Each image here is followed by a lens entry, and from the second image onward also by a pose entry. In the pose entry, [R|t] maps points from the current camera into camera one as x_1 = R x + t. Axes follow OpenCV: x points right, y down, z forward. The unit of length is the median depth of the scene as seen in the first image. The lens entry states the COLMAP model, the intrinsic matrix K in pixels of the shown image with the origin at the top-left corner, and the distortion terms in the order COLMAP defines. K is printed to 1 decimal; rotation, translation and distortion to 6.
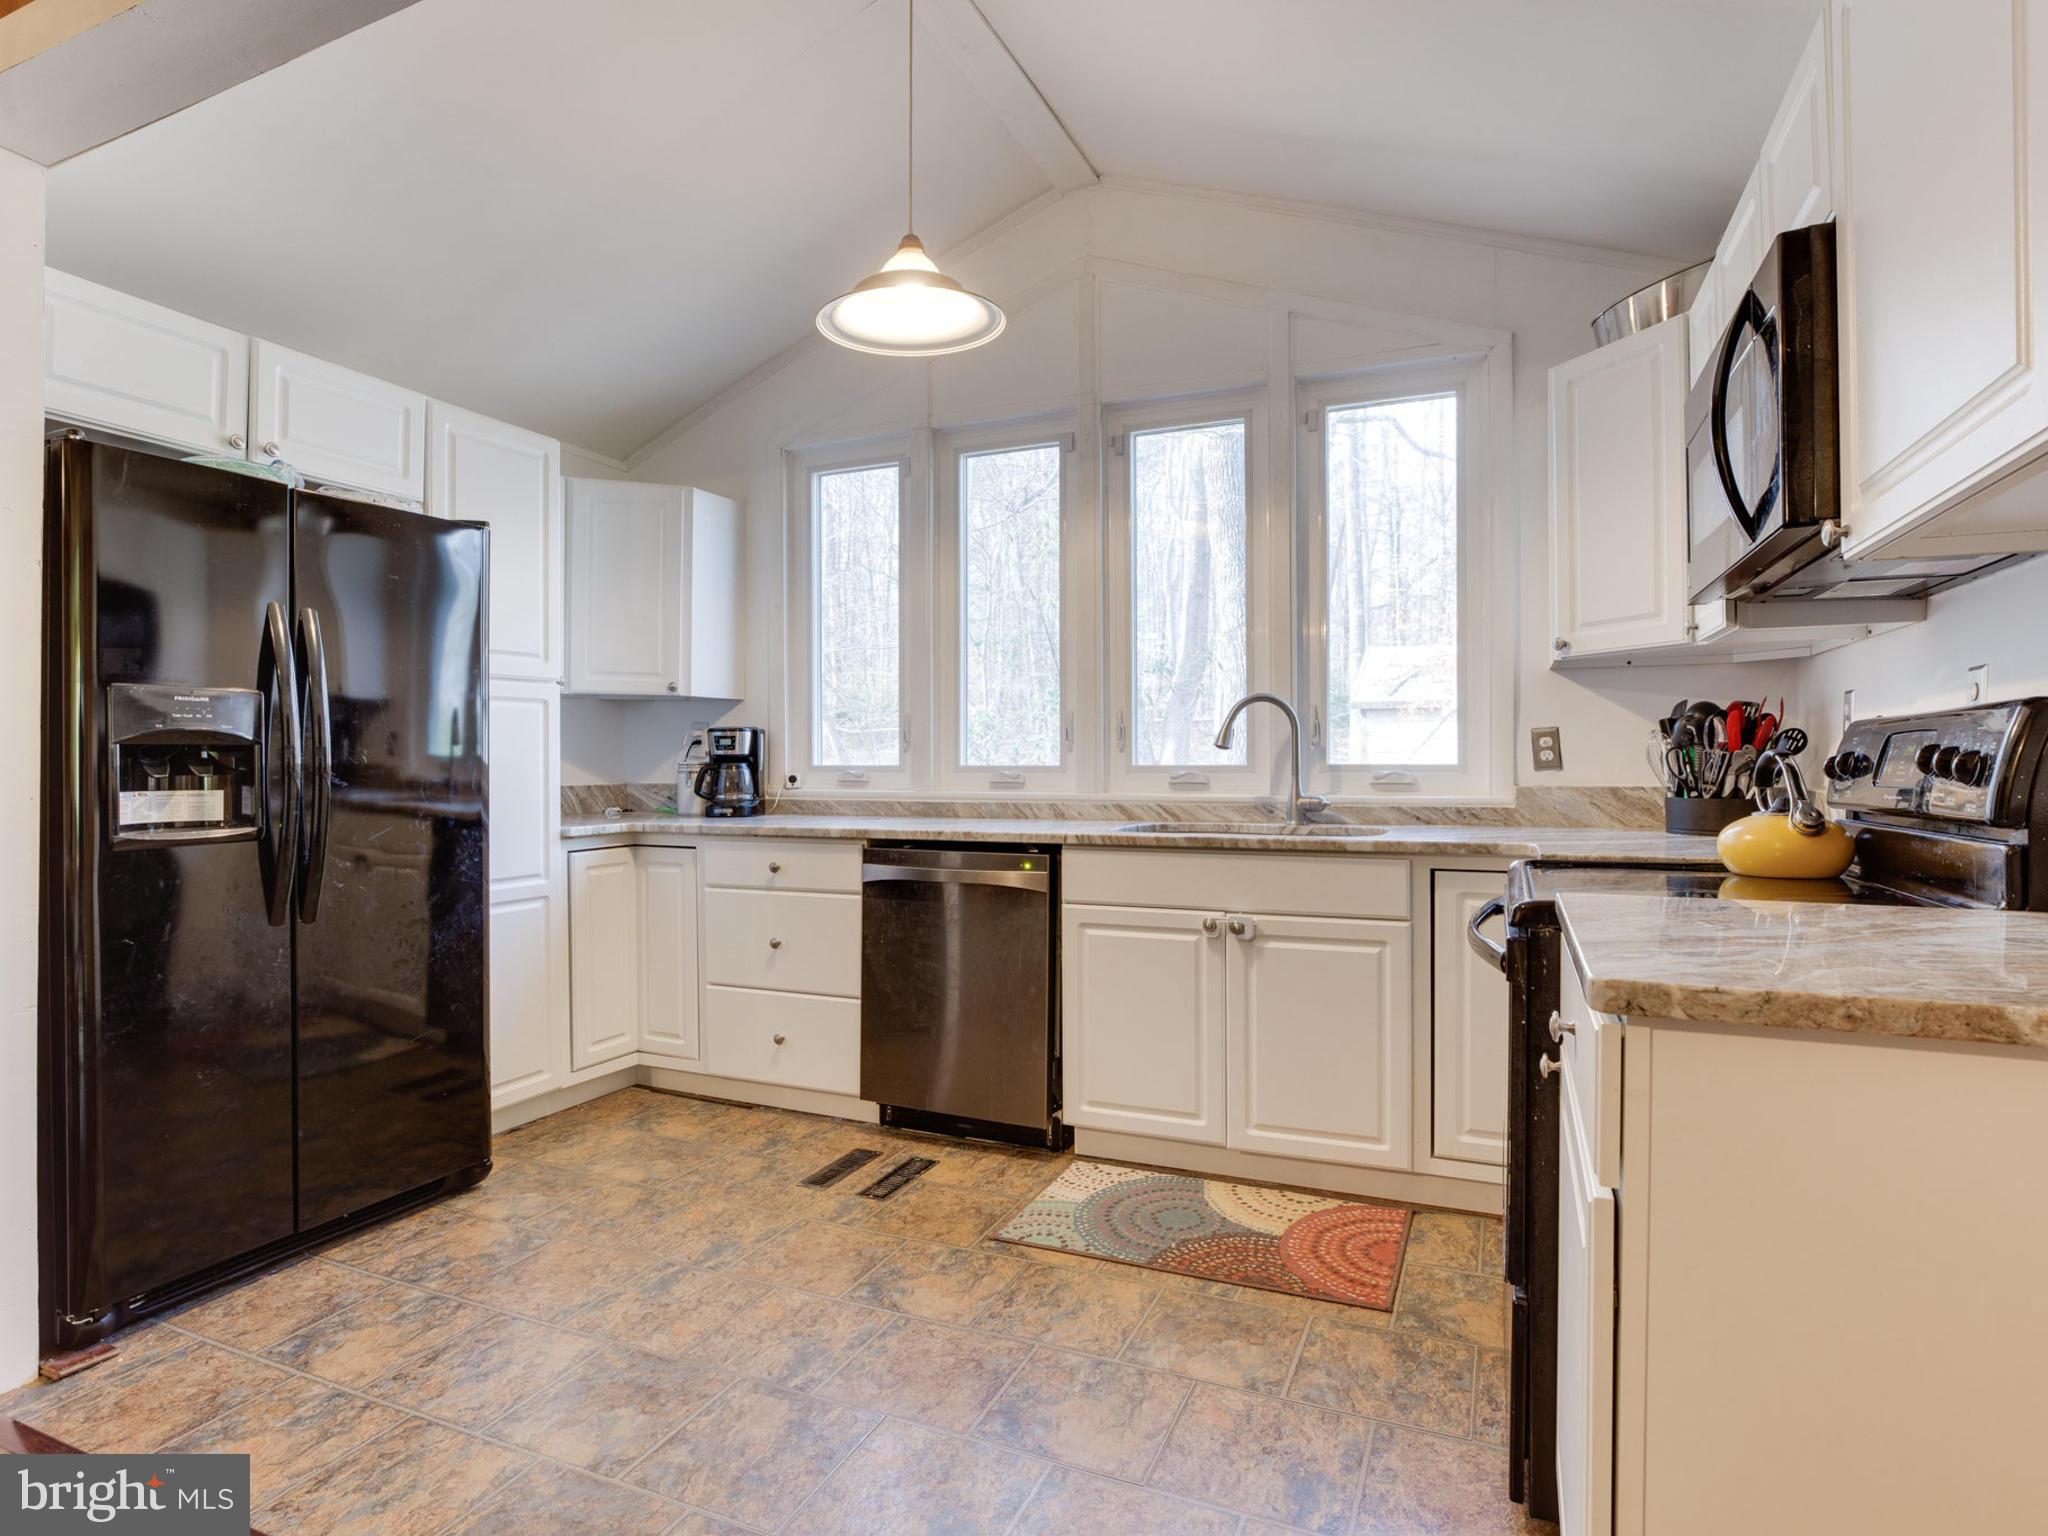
lens RADIAL K [[1081.5, 0, 1024.0], [0, 1081.5, 768.0], [0, 0, 1]] dist [-0.028789, -0.000003]
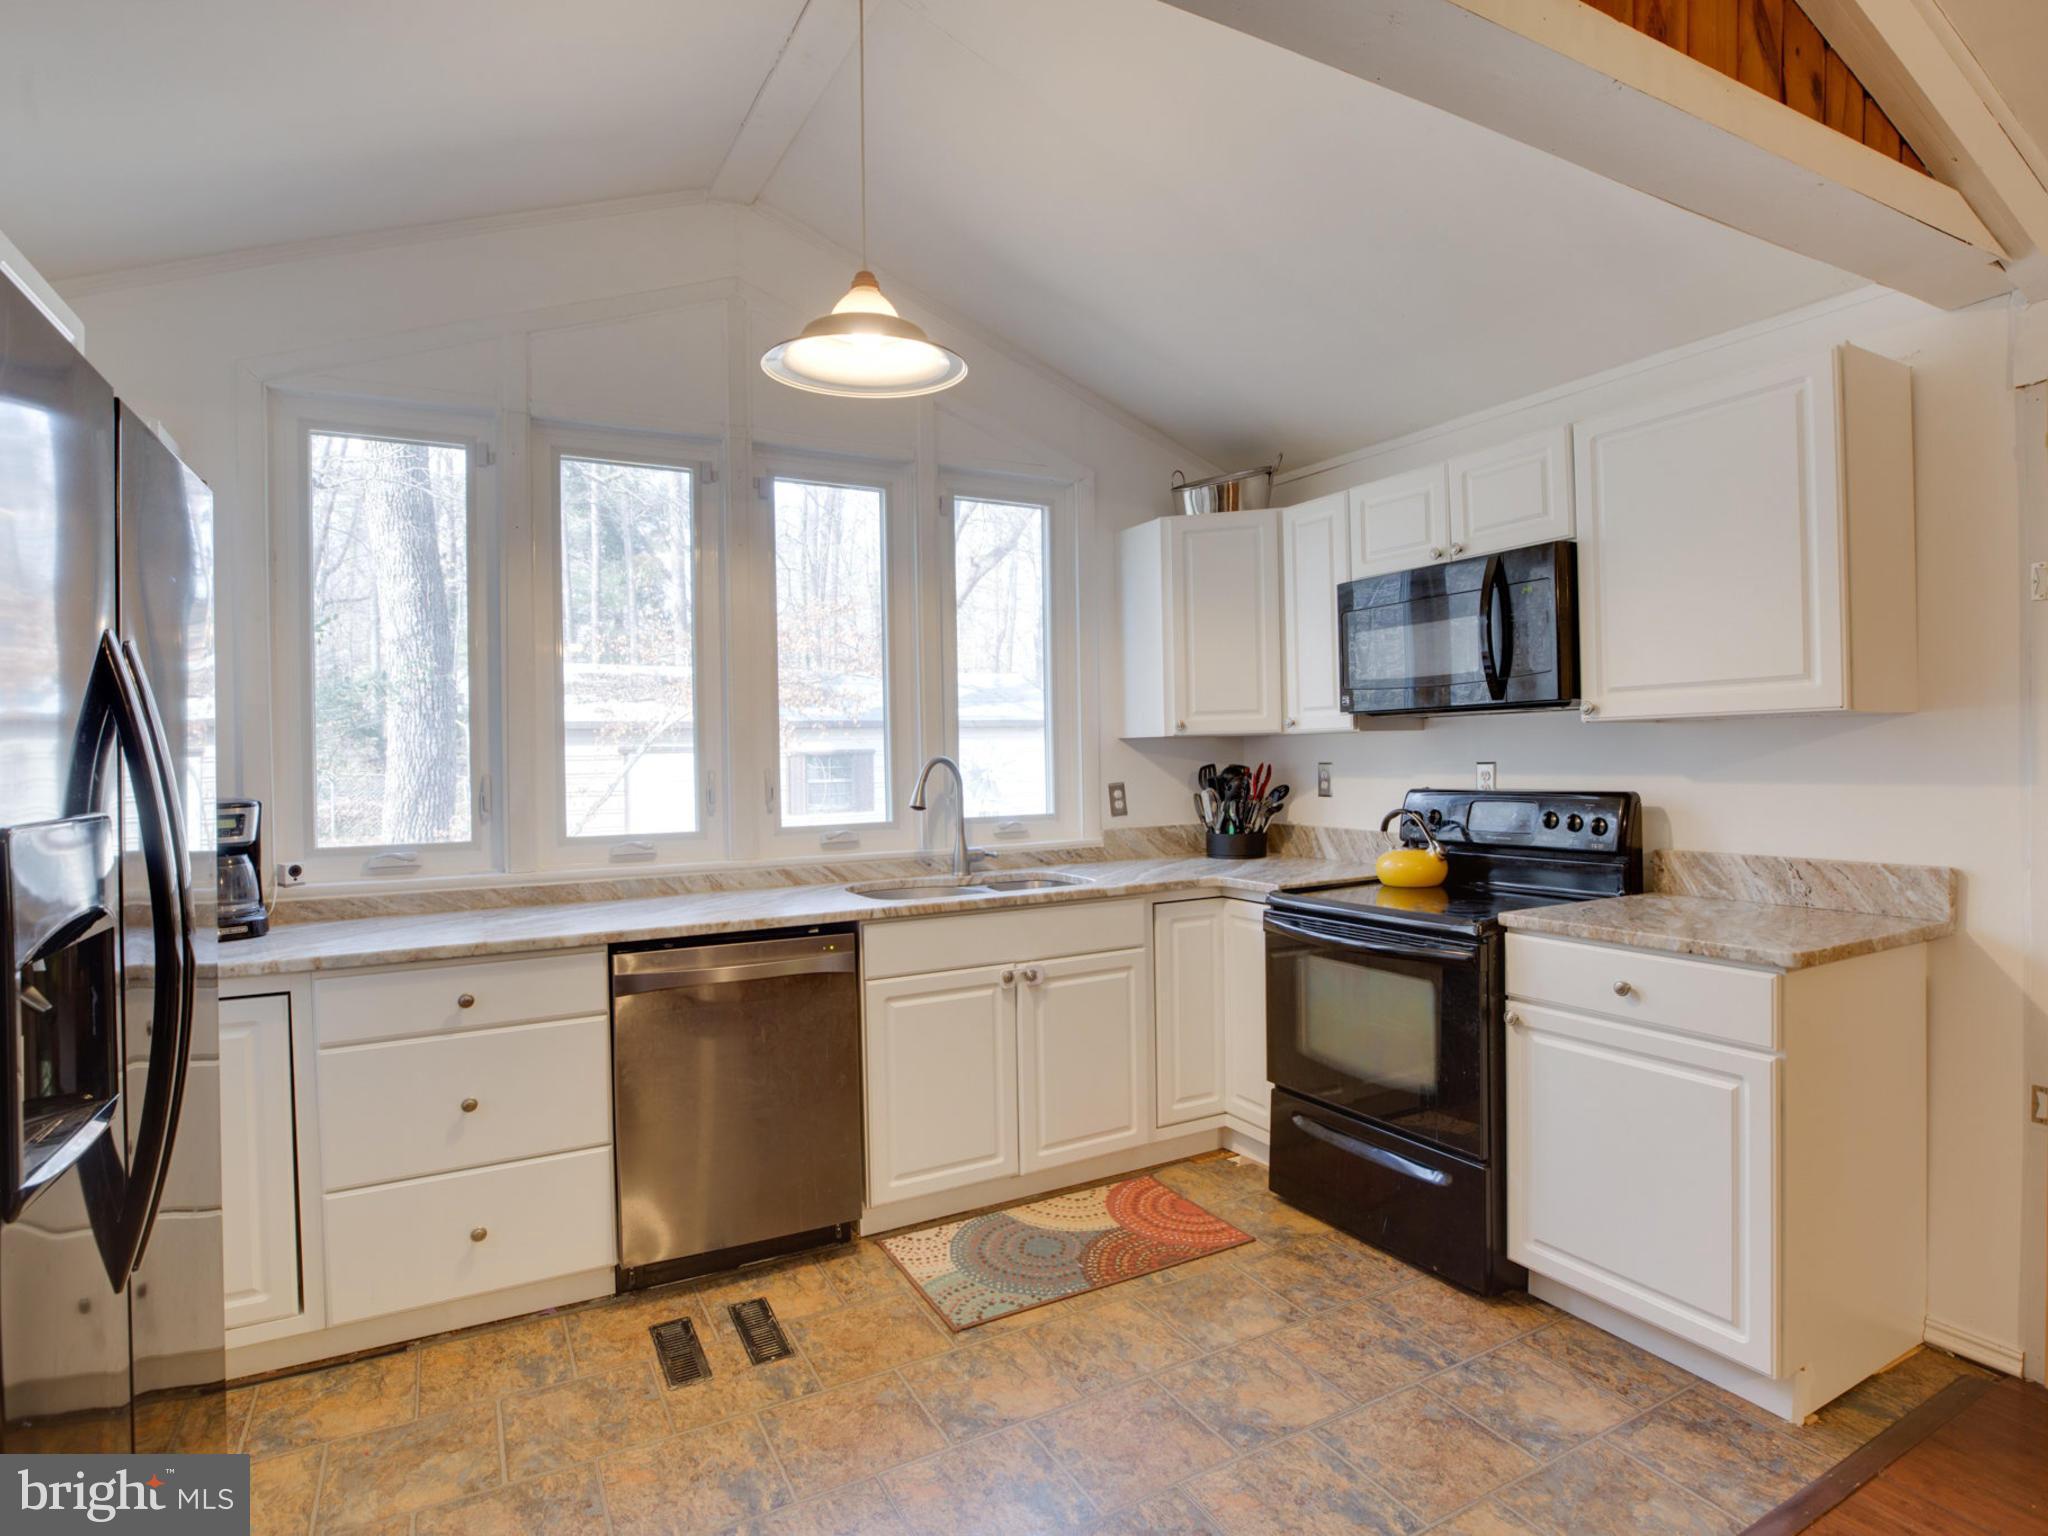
lens RADIAL K [[1106.6, 0, 1024.0], [0, 1106.6, 768.0], [0, 0, 1]] dist [-0.051802, 0.018853]
pose [[0.600957, -0.016888, 0.799103, -0.661814], [0.021403, 0.999758, 0.005033, -0.066291], [-0.798994, 0.014078, 0.601174, 0.294510]]
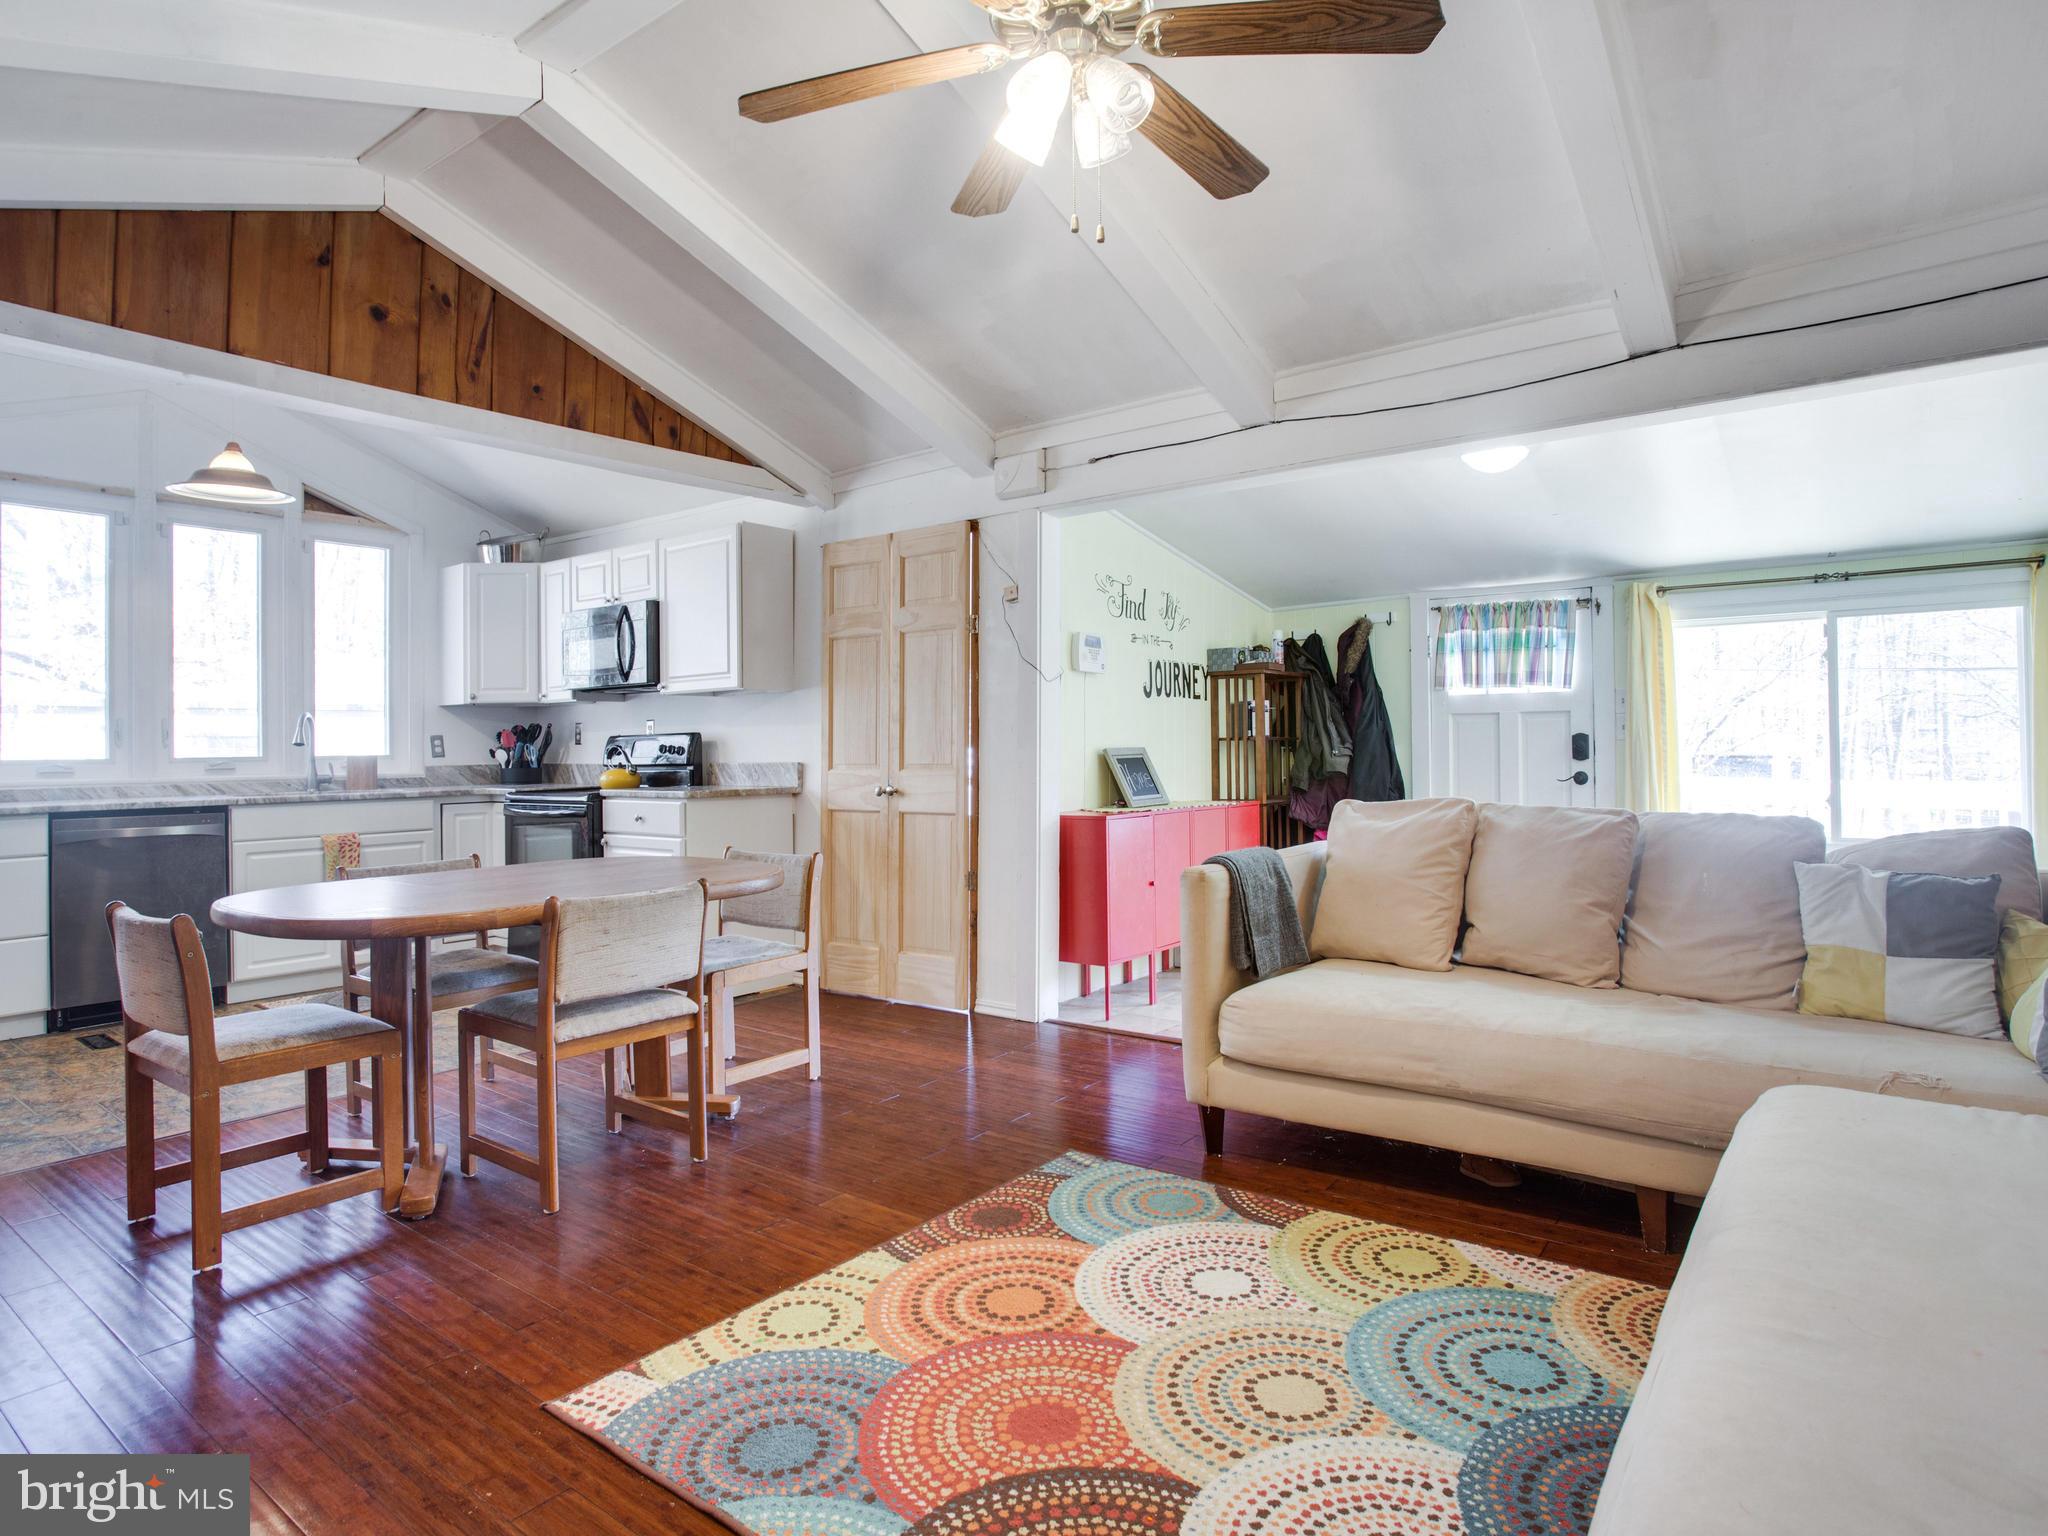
lens RADIAL K [[1183.0, 0, 971.0], [0, 1183.0, 728.4], [0, 0, 1]] dist [-0.029331, 0.027938]
pose [[0.261957, 0.016334, 0.964941, -1.345615], [0.017438, 0.999613, -0.021655, 0.013136], [-0.964922, 0.022499, 0.261571, -0.499257]]
